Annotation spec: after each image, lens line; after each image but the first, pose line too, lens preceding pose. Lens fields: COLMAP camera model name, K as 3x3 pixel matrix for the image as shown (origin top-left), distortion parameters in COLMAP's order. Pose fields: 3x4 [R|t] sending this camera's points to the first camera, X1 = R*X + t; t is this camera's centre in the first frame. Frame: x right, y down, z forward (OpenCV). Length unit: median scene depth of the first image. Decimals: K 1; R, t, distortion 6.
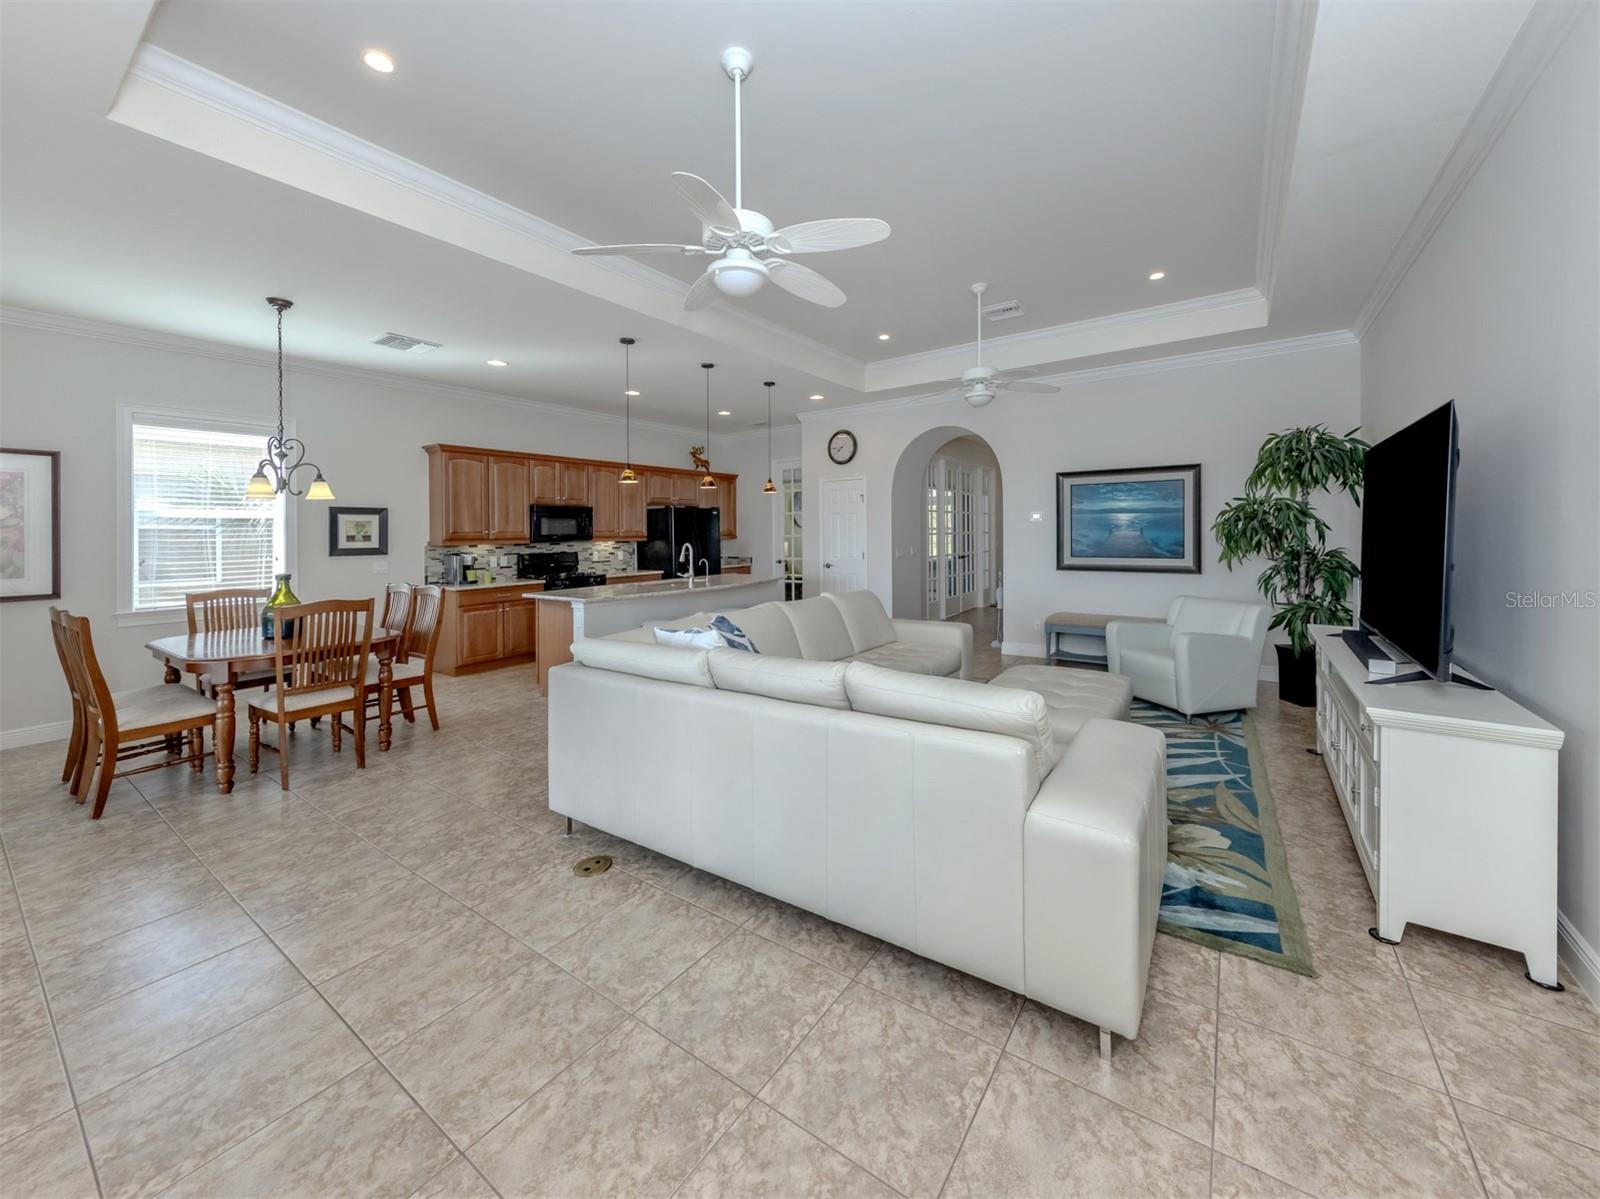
lens RADIAL K [[539.9, 0, 800.3], [0, 539.9, 571.8], [0, 0, 1]] dist [-0.002505, 0.000079]
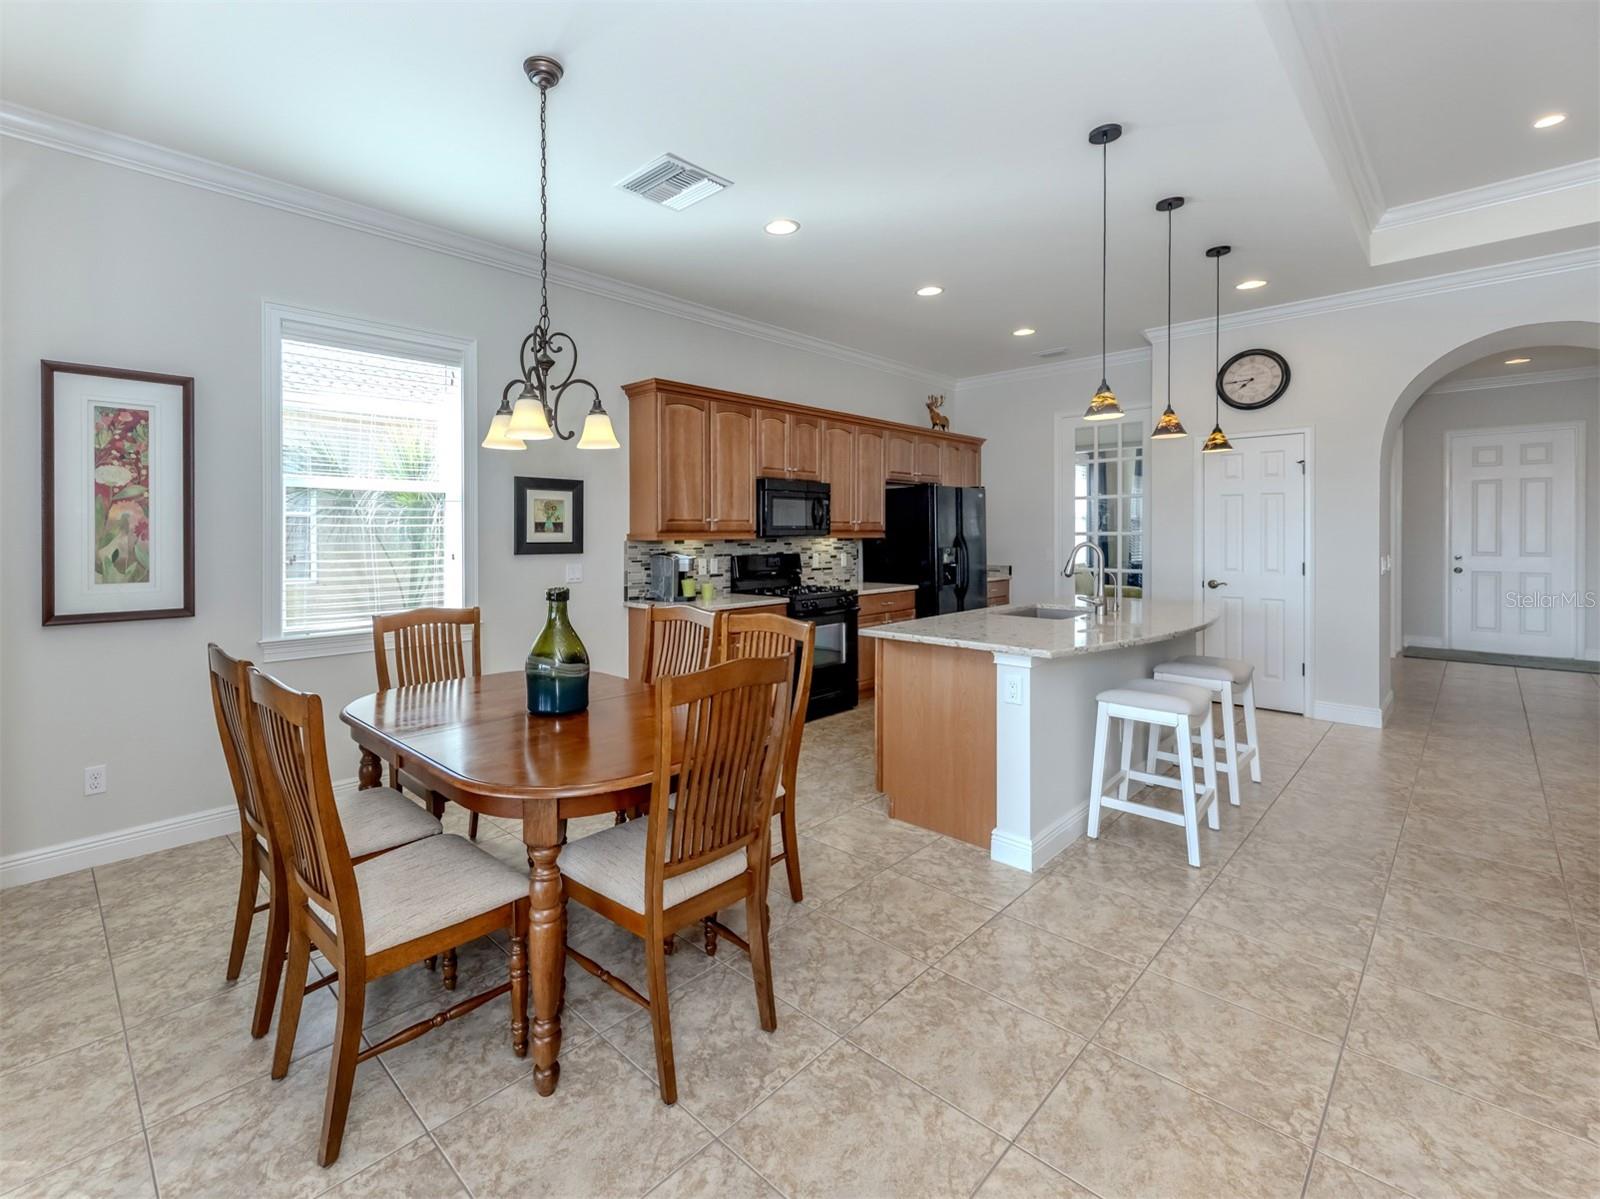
lens RADIAL K [[720.2, 0, 800.0], [0, 720.2, 599.5], [0, 0, 1]] dist [0.000782, -0.000294]
pose [[0.978576, 0.030872, -0.203558, -0.277273], [-0.025939, 0.999303, 0.026860, -0.005222], [0.204246, -0.021005, 0.978694, 0.174422]]
